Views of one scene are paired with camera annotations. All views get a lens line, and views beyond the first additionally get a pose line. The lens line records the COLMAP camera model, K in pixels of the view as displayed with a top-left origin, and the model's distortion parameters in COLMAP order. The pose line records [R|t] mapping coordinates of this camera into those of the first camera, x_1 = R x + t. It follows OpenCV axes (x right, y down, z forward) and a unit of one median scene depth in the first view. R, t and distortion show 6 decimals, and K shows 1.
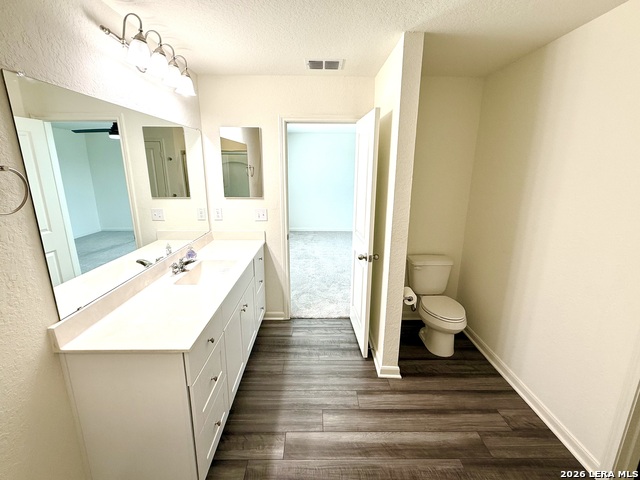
lens RADIAL K [[293.0, 0, 320.0], [0, 293.0, 240.0], [0, 0, 1]] dist [0.000582, 0.000173]
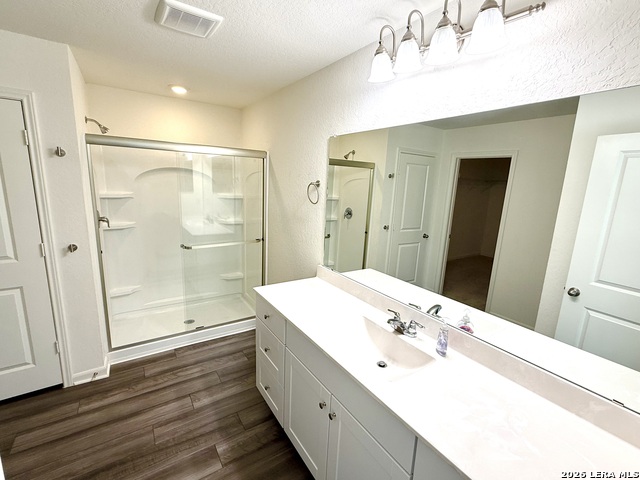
lens RADIAL K [[293.0, 0, 320.0], [0, 293.0, 240.0], [0, 0, 1]] dist [0.000582, 0.000173]
pose [[-0.839220, 0.063988, -0.540014, 0.079817], [-0.178219, 0.905843, 0.384301, -0.400348], [0.513759, 0.418754, -0.748797, 1.597841]]
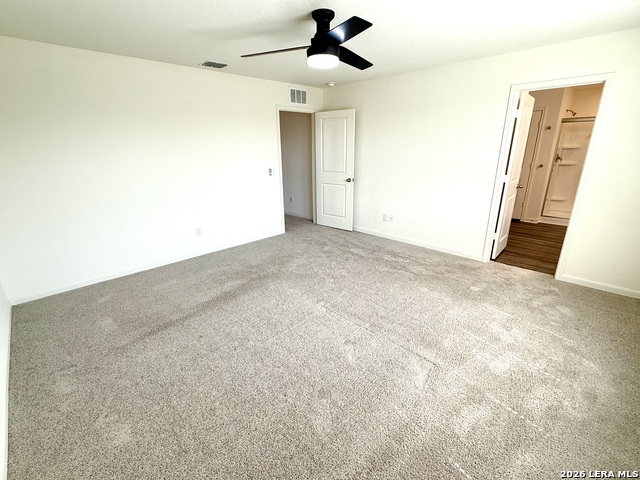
lens RADIAL K [[293.0, 0, 320.0], [0, 293.0, 240.0], [0, 0, 1]] dist [0.000582, 0.000173]
pose [[-0.695769, -0.221027, 0.683413, -0.370258], [0.179296, 0.867909, 0.463234, -0.896396], [-0.695528, 0.444837, -0.564235, 3.875696]]
